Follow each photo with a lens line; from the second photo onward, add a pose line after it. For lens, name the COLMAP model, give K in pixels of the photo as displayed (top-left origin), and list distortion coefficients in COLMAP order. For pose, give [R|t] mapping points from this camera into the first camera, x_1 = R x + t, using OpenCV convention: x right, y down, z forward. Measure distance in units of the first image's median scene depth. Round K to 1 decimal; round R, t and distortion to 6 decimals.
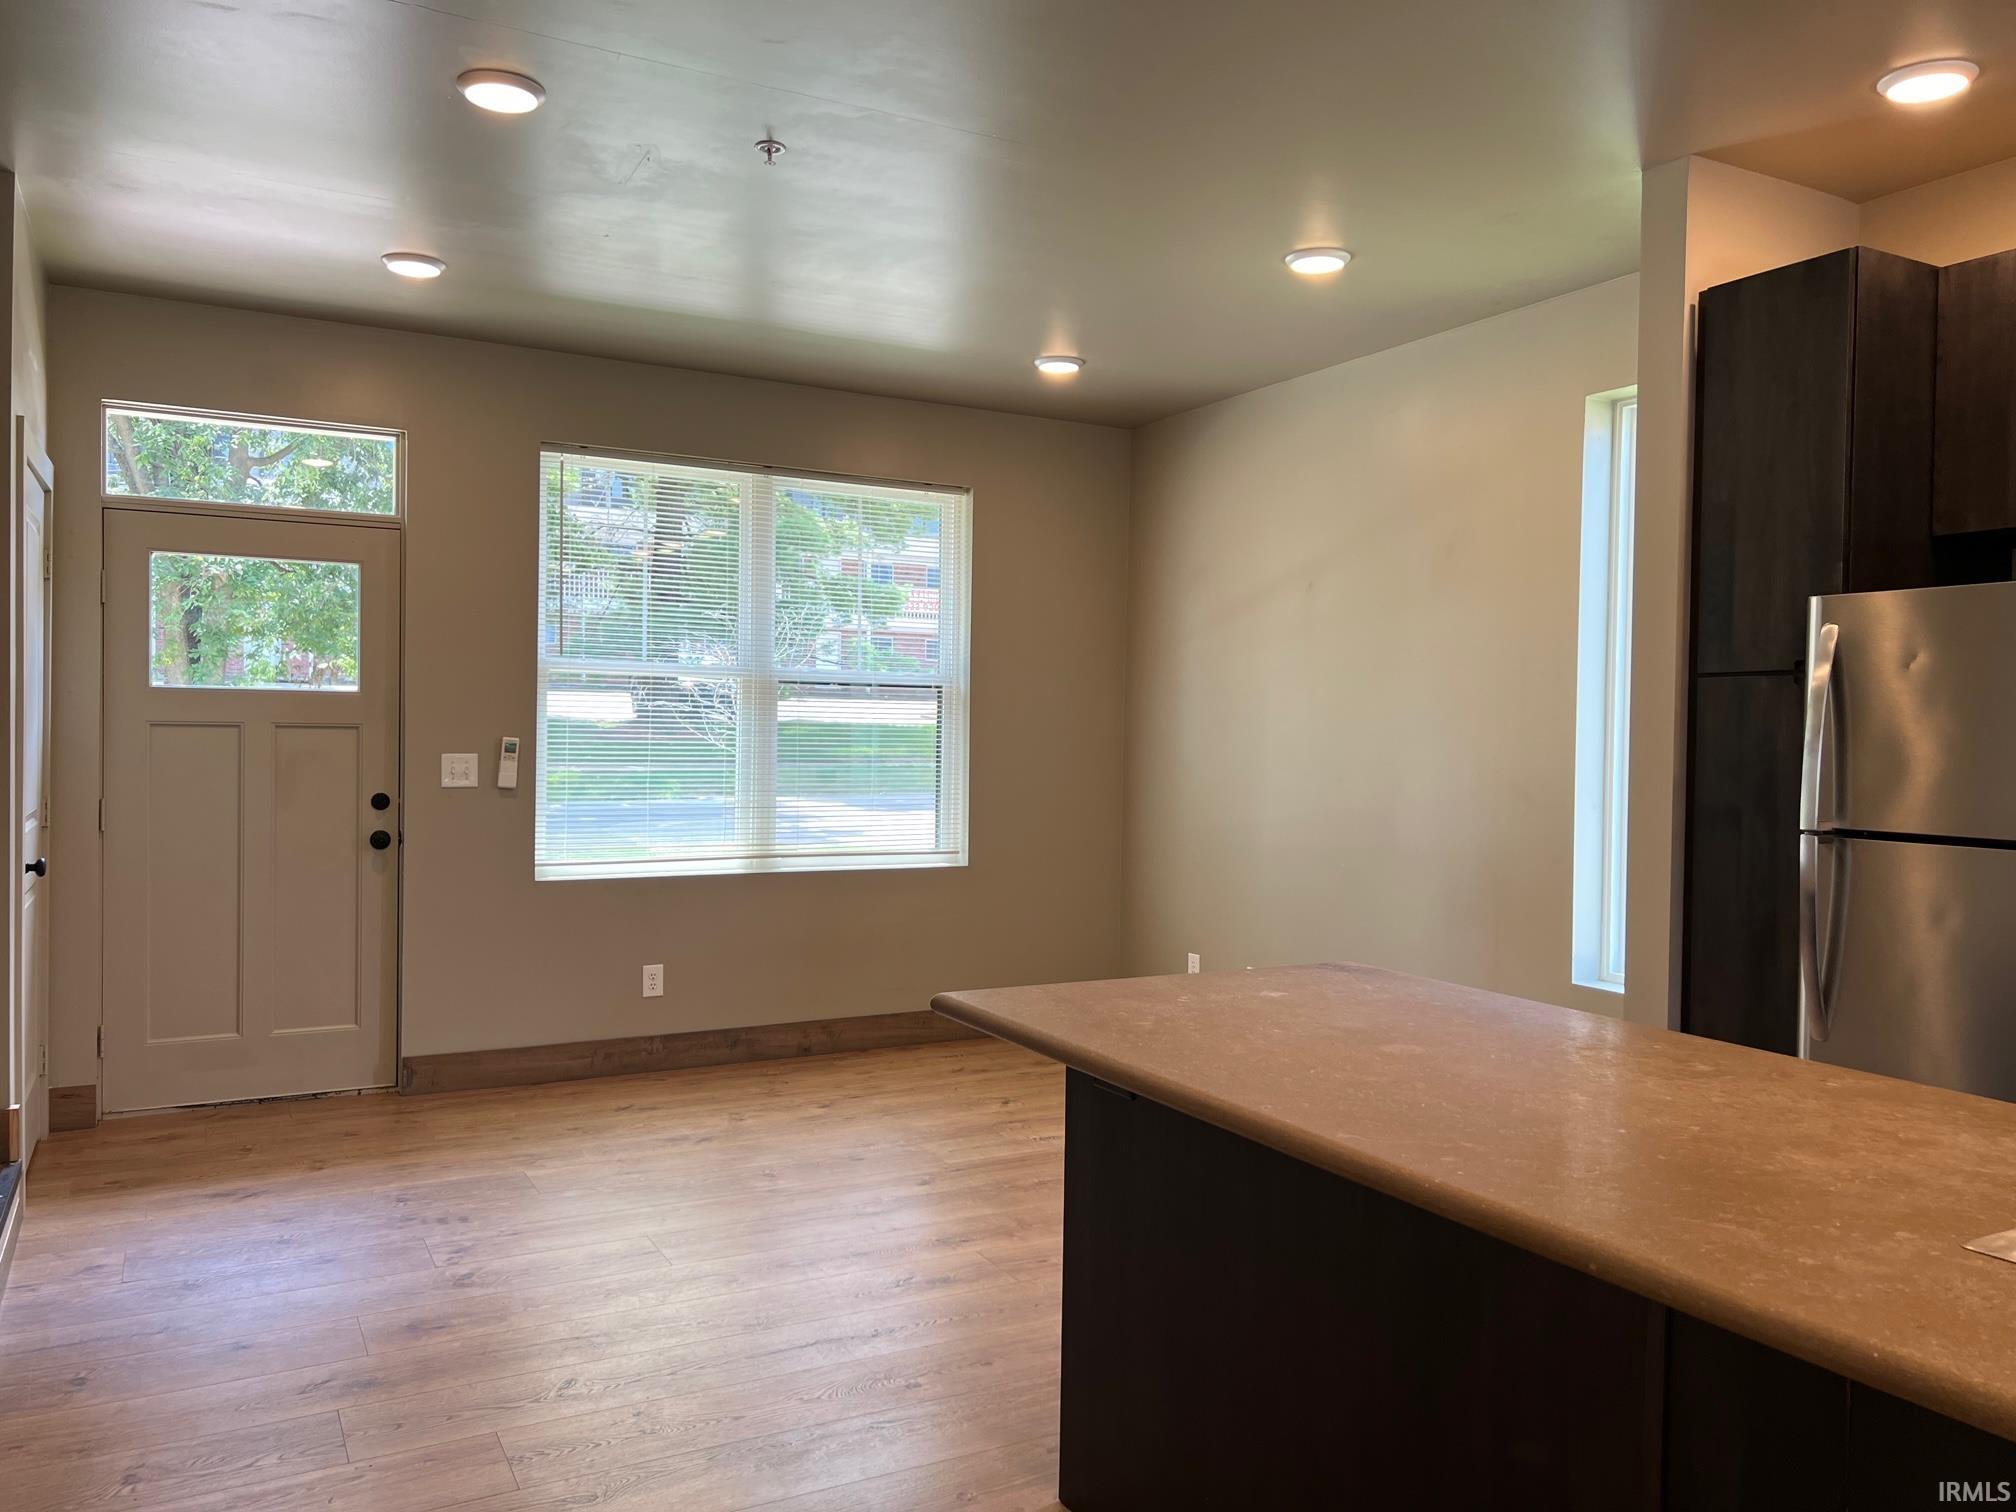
lens RADIAL K [[1546.9, 0, 1008.0], [0, 1546.9, 756.0], [0, 0, 1]] dist [0.022499, -0.001166]
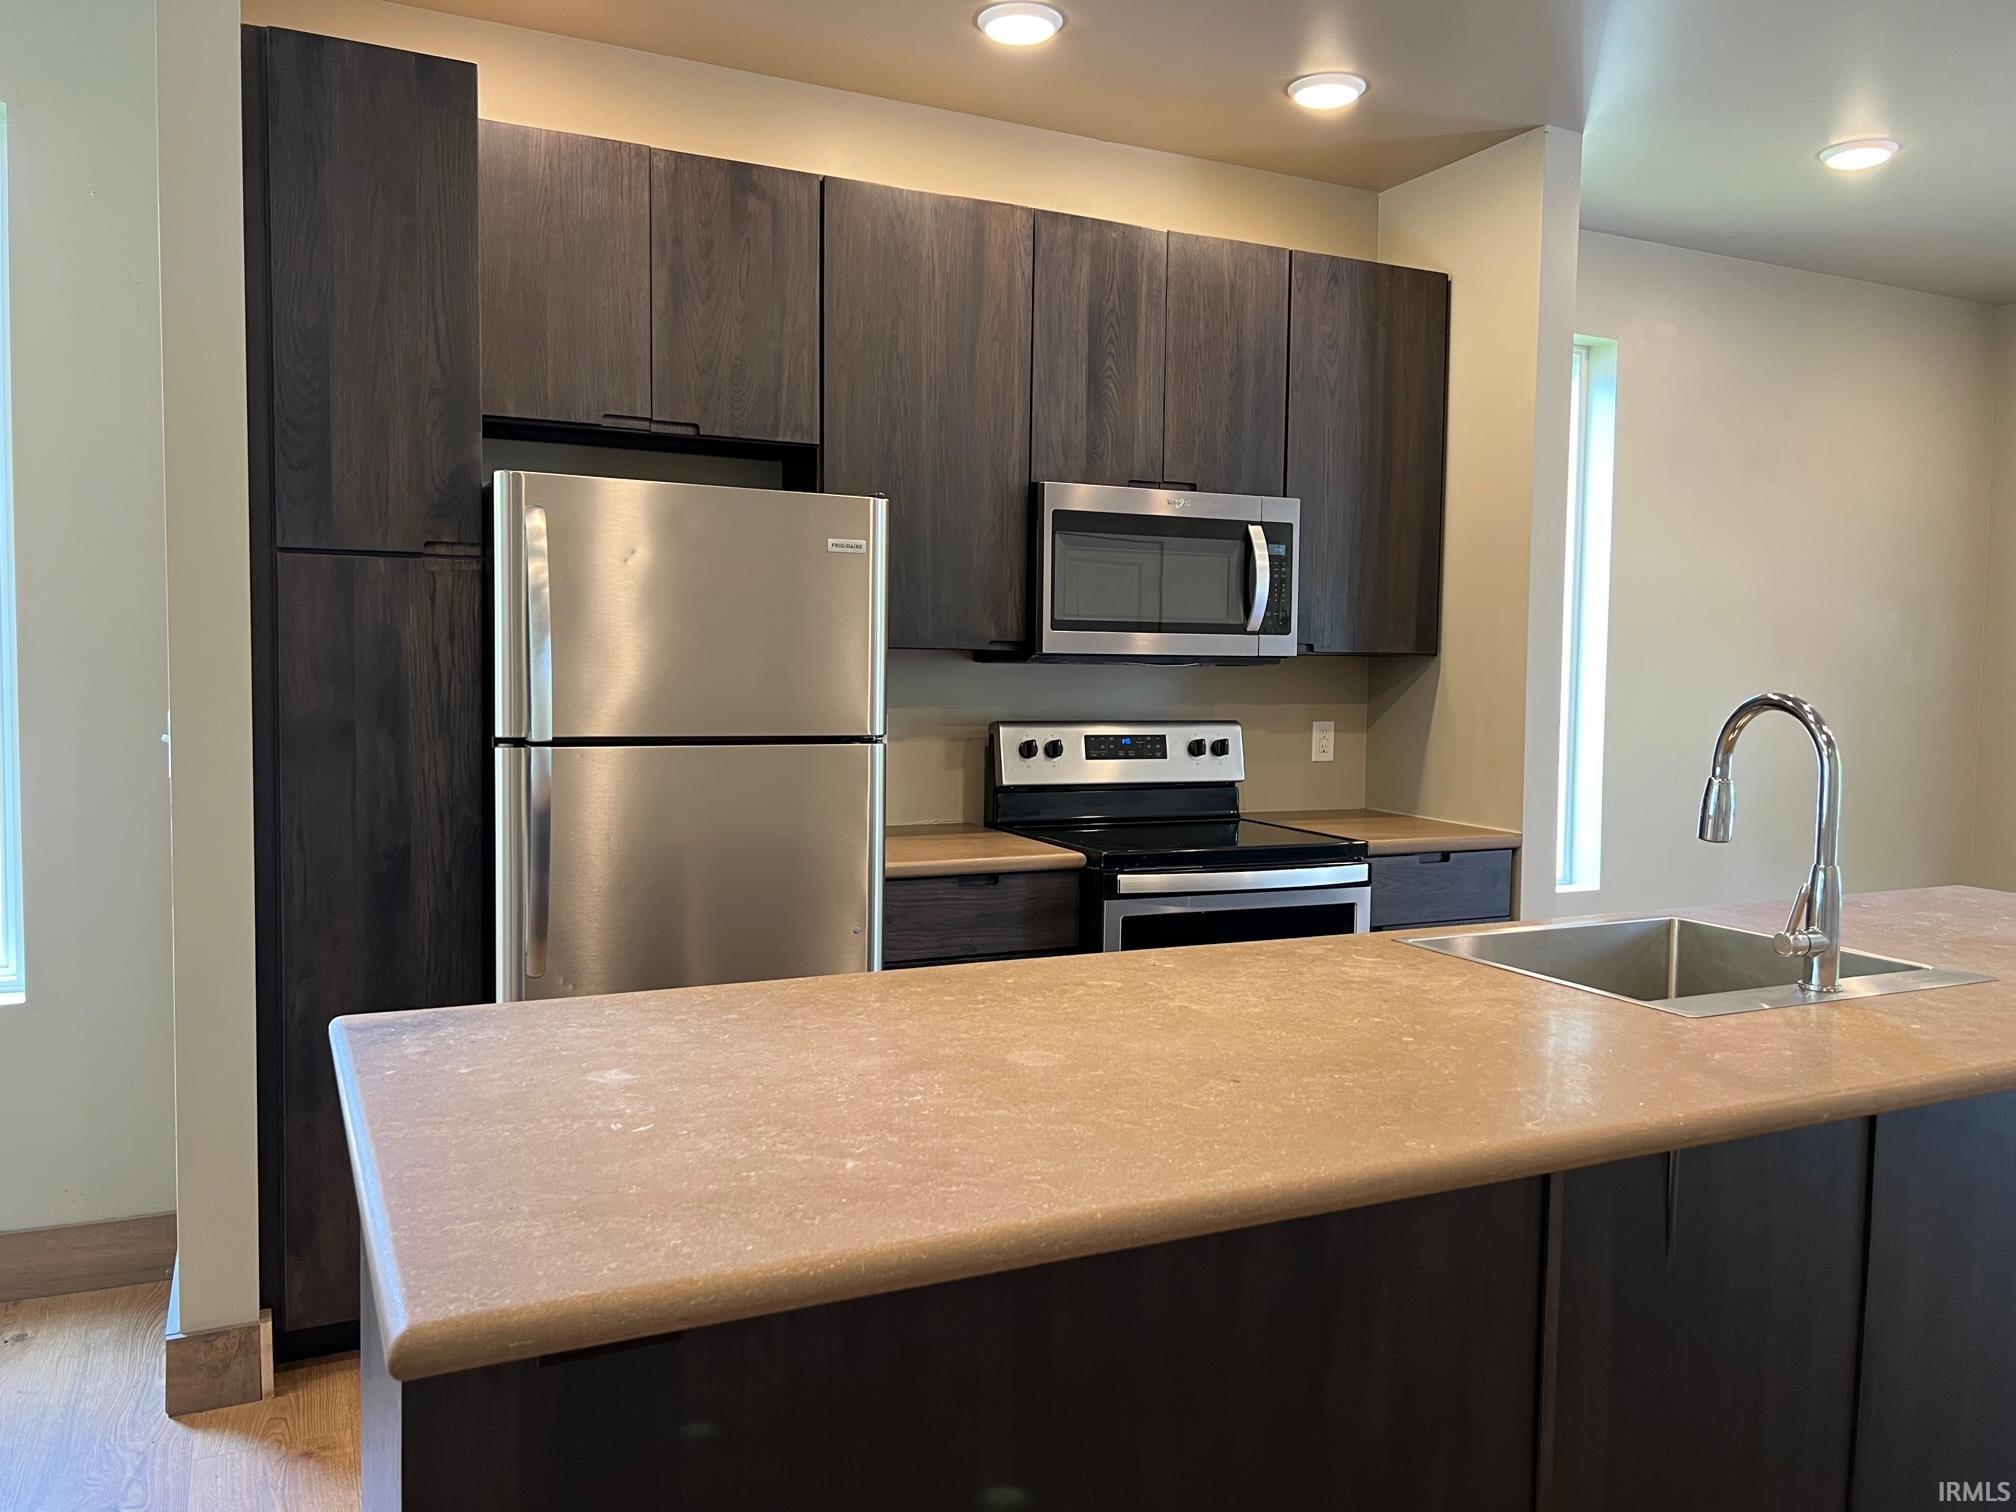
lens RADIAL K [[1546.9, 0, 1008.0], [0, 1546.9, 756.0], [0, 0, 1]] dist [0.022499, -0.001166]
pose [[0.037474, -0.070604, 0.996800, -1.374027], [-0.001994, 0.997494, 0.070728, -0.025150], [-0.999296, -0.004639, 0.037239, 2.764237]]
